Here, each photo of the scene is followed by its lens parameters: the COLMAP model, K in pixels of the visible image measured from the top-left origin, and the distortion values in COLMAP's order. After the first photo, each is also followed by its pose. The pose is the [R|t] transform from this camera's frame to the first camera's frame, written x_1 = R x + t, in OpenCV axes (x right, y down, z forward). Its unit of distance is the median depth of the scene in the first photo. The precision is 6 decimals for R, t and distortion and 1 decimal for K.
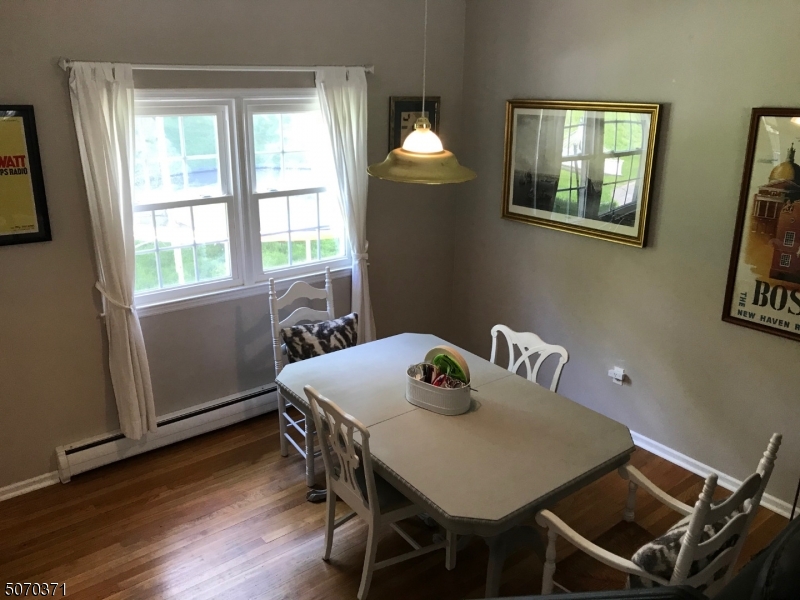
lens RADIAL K [[657.4, 0, 404.0], [0, 657.4, 297.5], [0, 0, 1]] dist [0.018624, -0.020061]
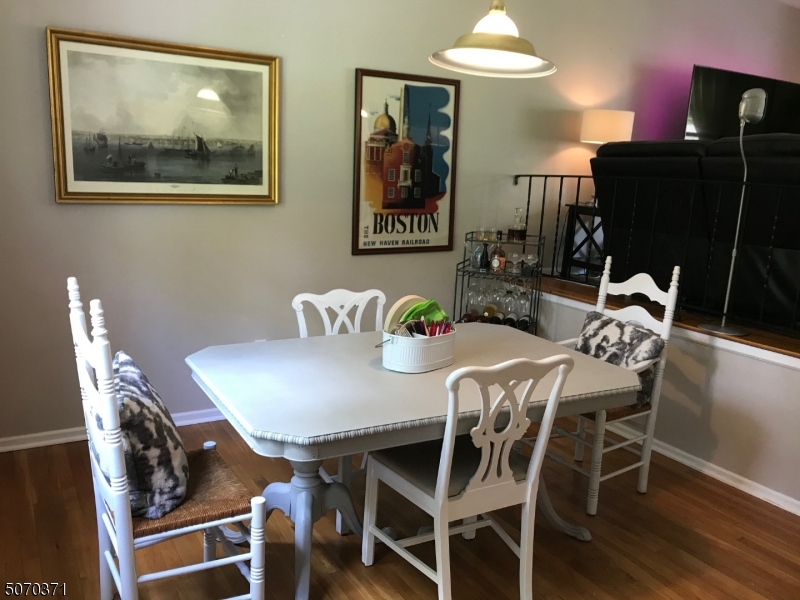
lens RADIAL K [[657.4, 0, 402.4], [0, 657.4, 304.1], [0, 0, 1]] dist [0.018624, -0.020061]
pose [[0.144177, -0.204002, 0.968296, -0.669140], [0.265777, 0.950548, 0.160690, -0.047746], [-0.953192, 0.234183, 0.191266, 0.752851]]
